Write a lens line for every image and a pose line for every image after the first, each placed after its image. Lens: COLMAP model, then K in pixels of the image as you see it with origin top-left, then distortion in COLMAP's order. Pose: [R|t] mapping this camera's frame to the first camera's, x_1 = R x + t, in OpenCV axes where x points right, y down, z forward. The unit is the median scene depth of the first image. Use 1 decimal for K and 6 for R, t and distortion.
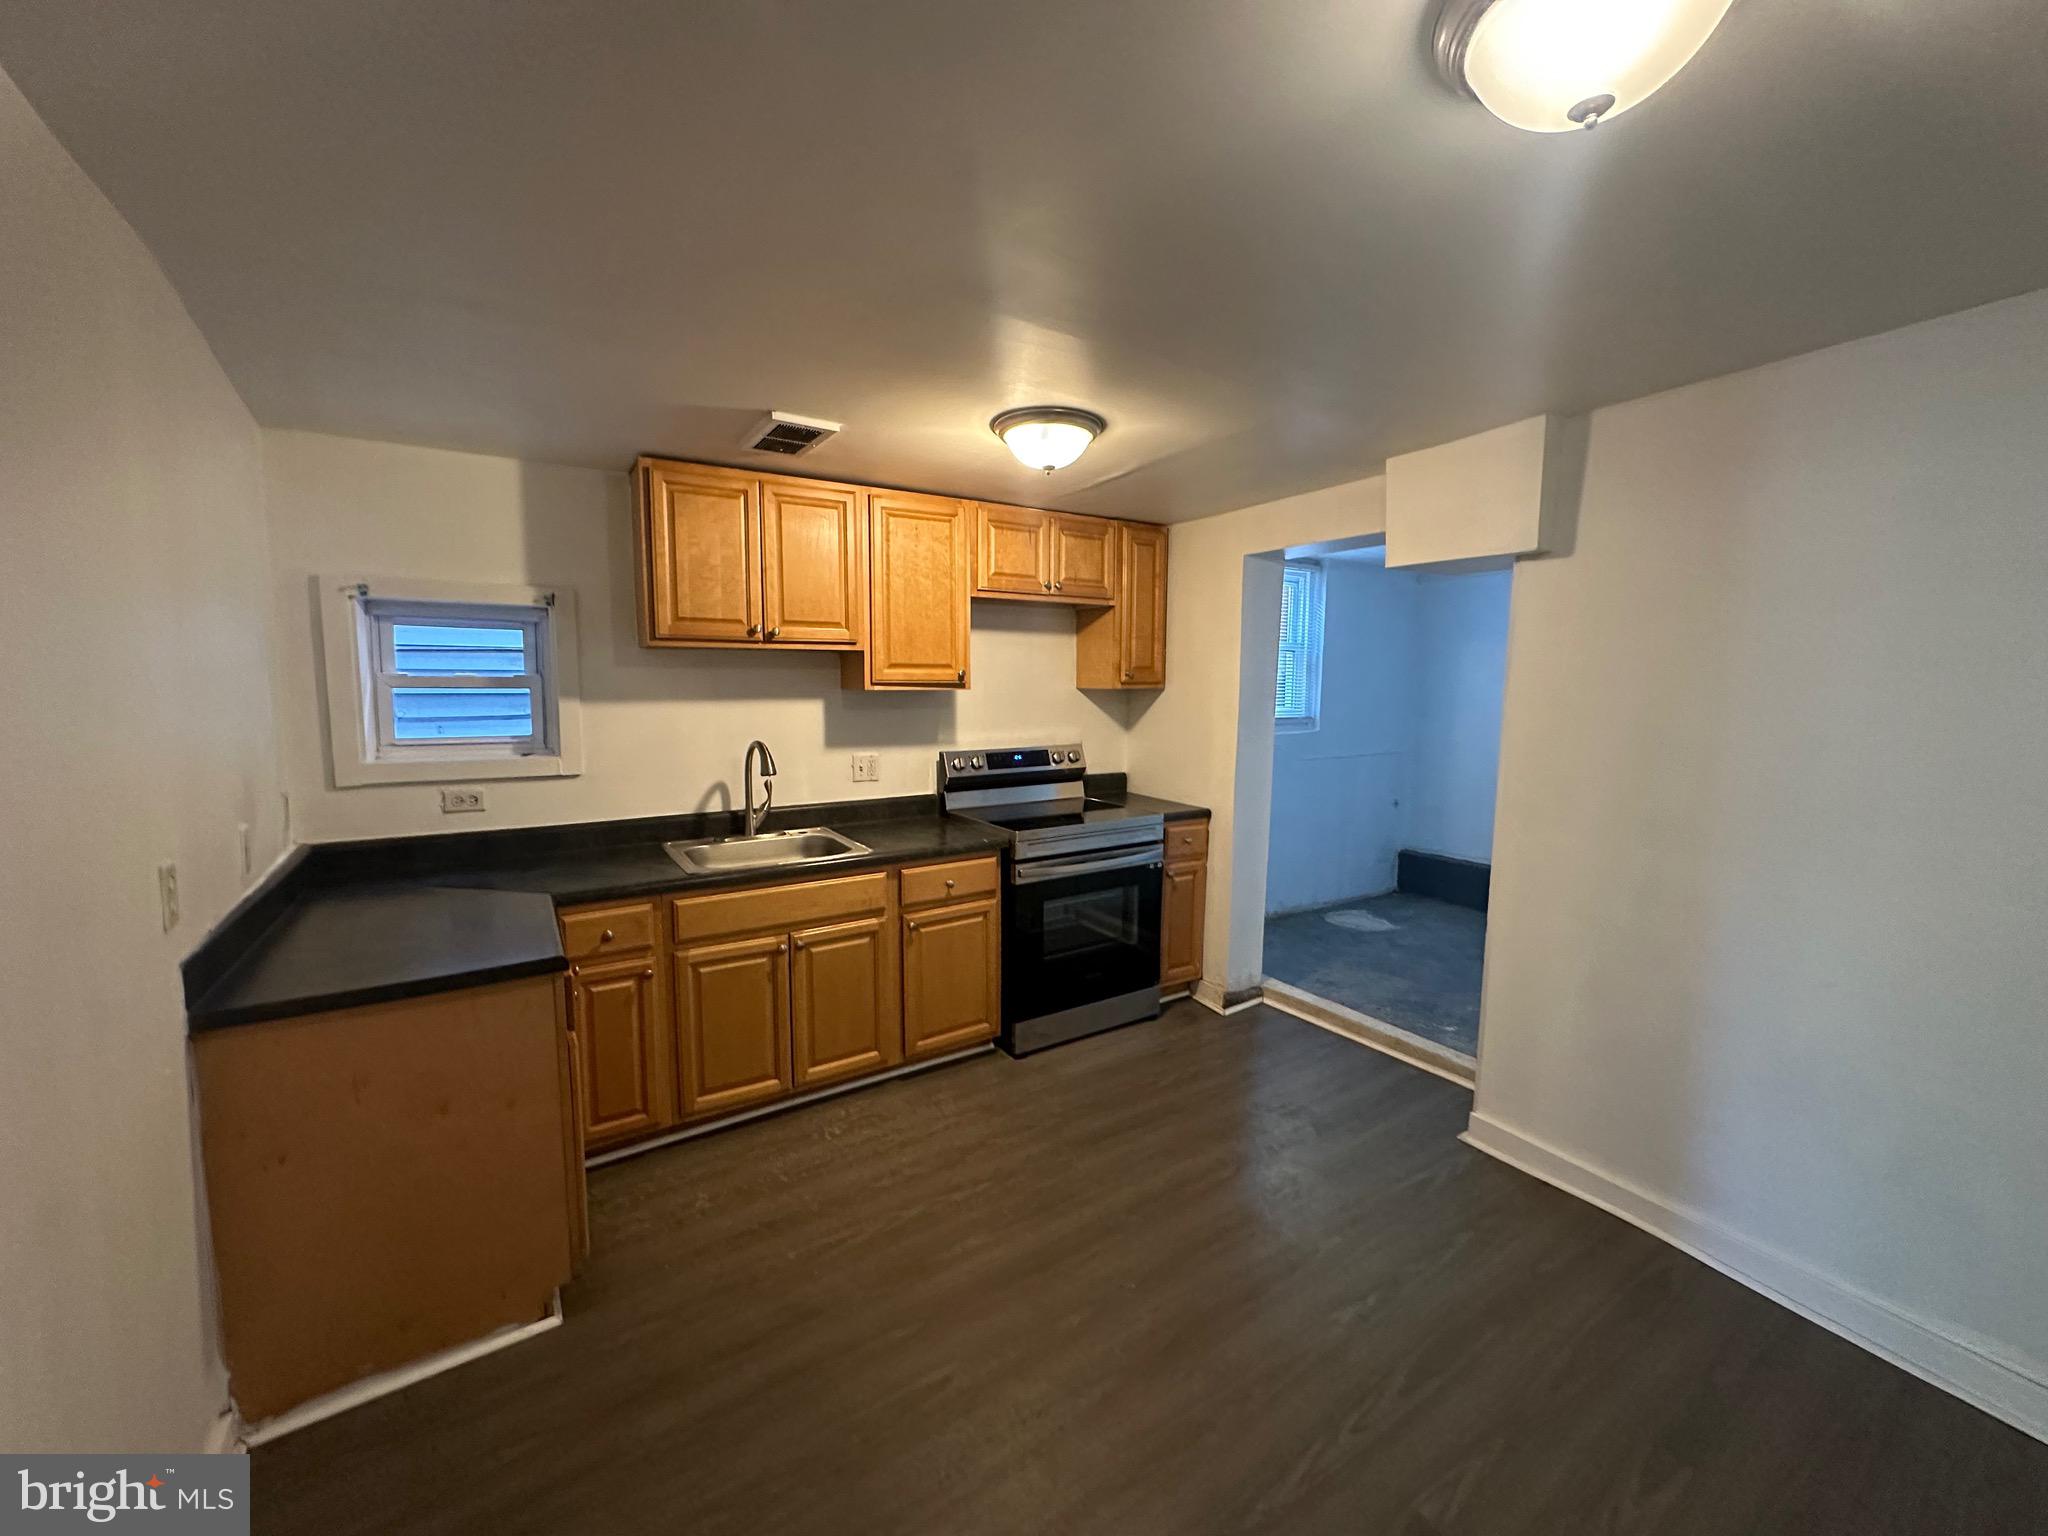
lens RADIAL K [[819.9, 0, 1026.3], [0, 819.9, 757.3], [0, 0, 1]] dist [-0.000076, -0.000625]
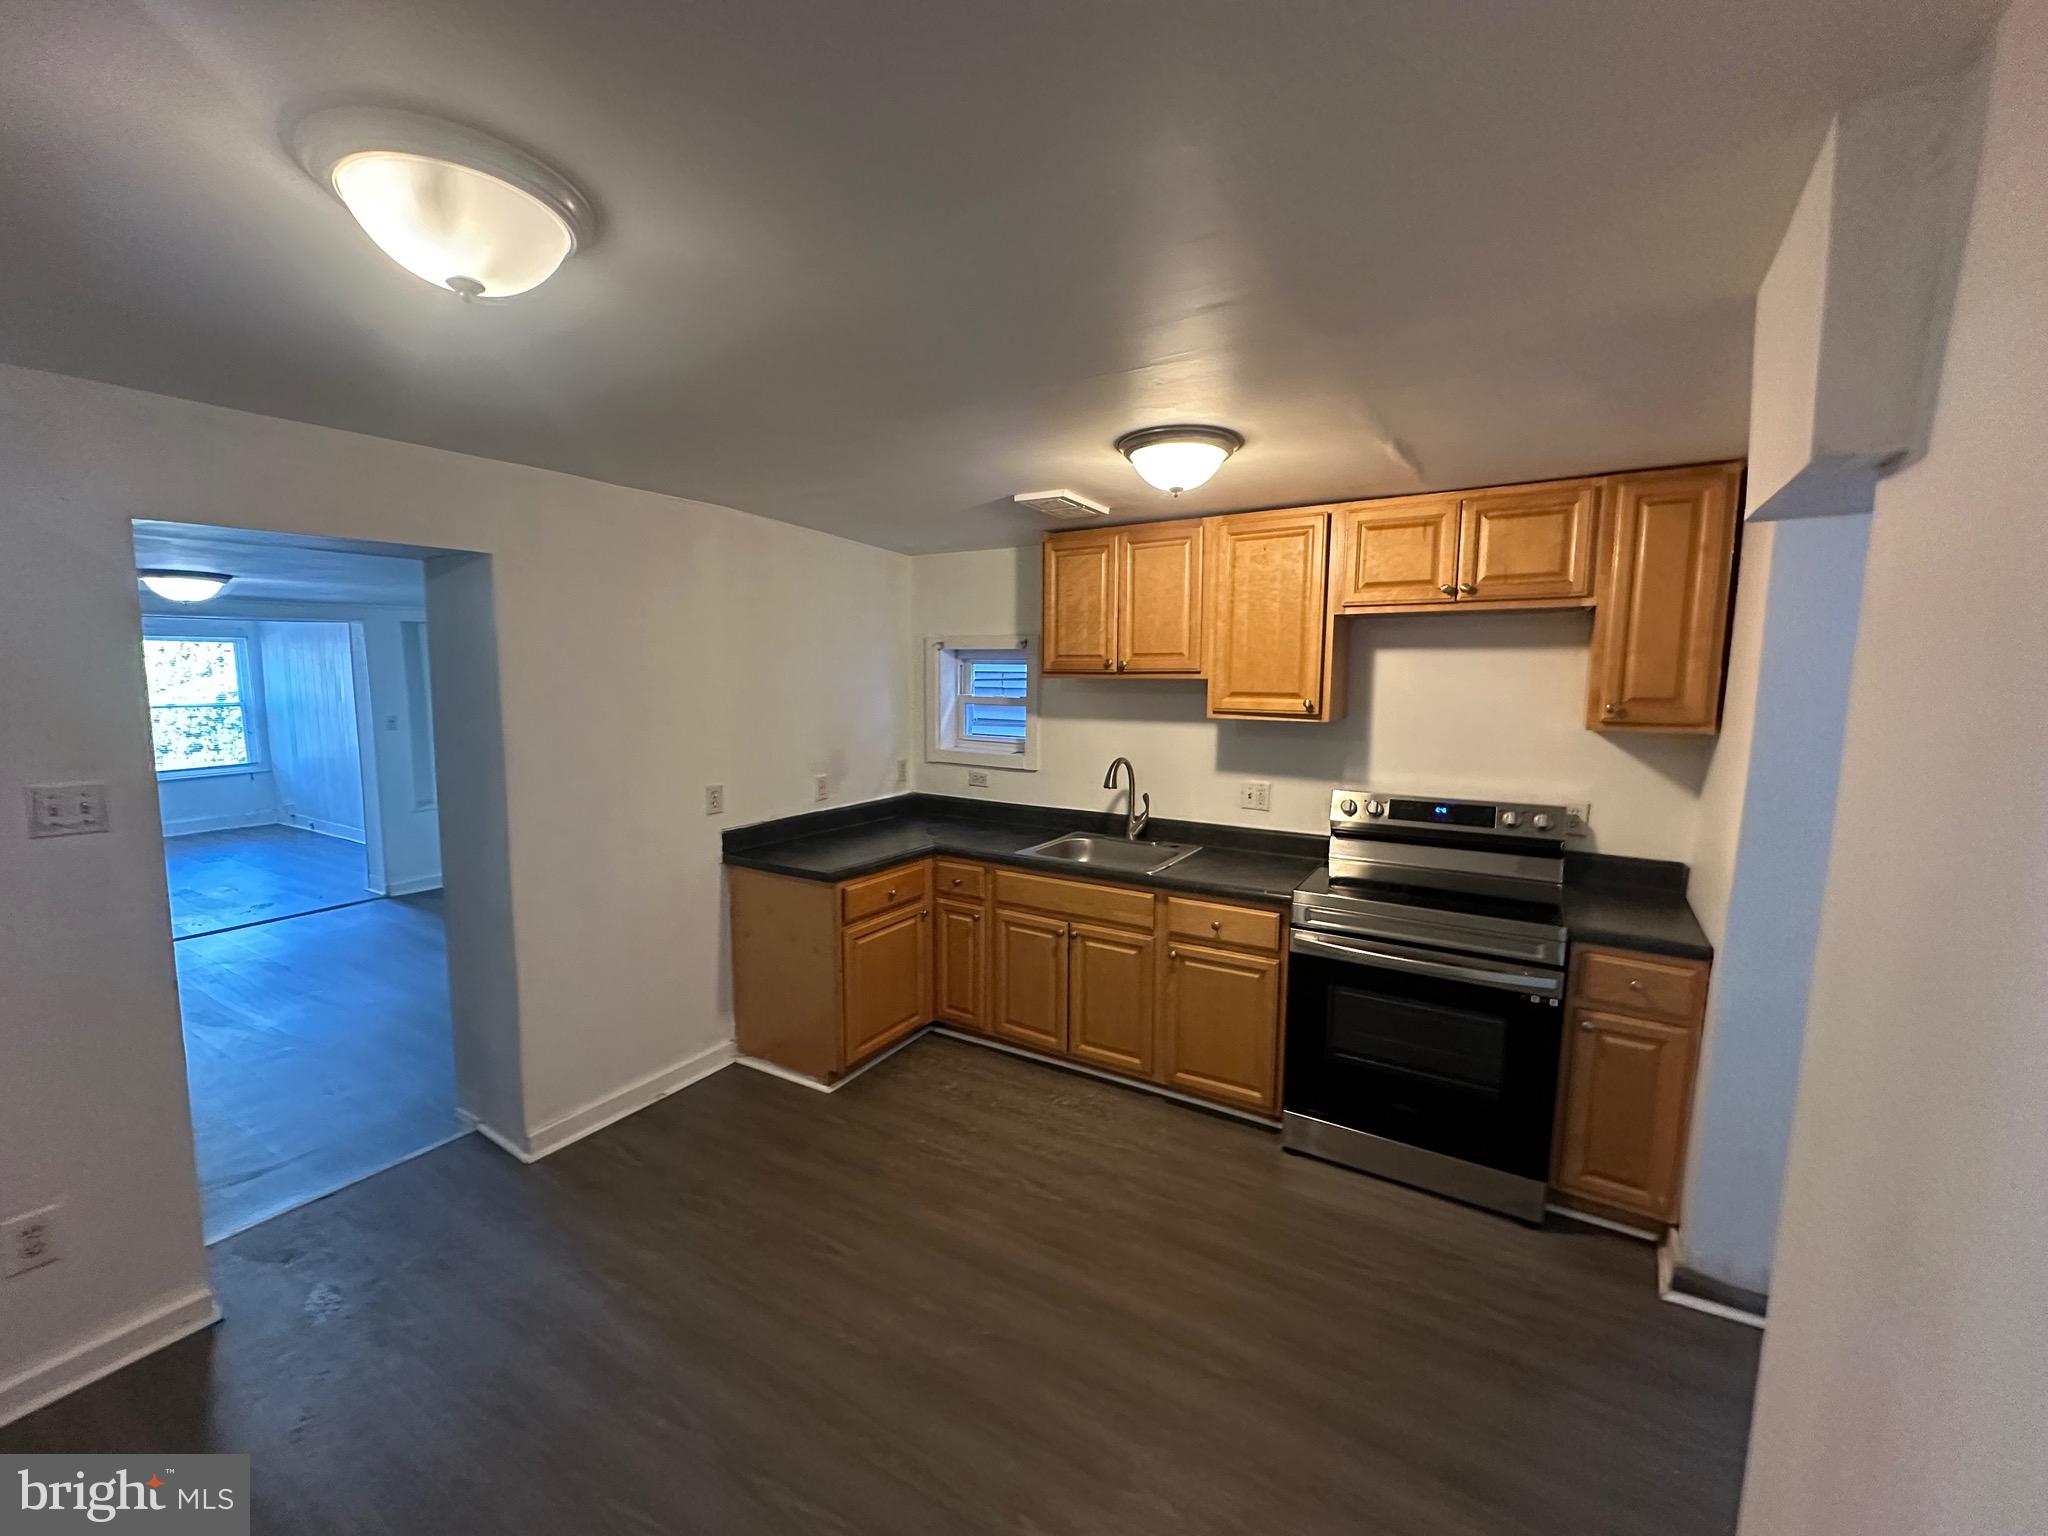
lens RADIAL K [[819.9, 0, 1024.6], [0, 819.9, 758.4], [0, 0, 1]] dist [-0.000076, -0.000625]
pose [[0.422706, 0.092141, -0.901571, 0.674984], [-0.088639, 0.994252, 0.060055, -0.078780], [0.901922, 0.054528, 0.428443, 0.394309]]
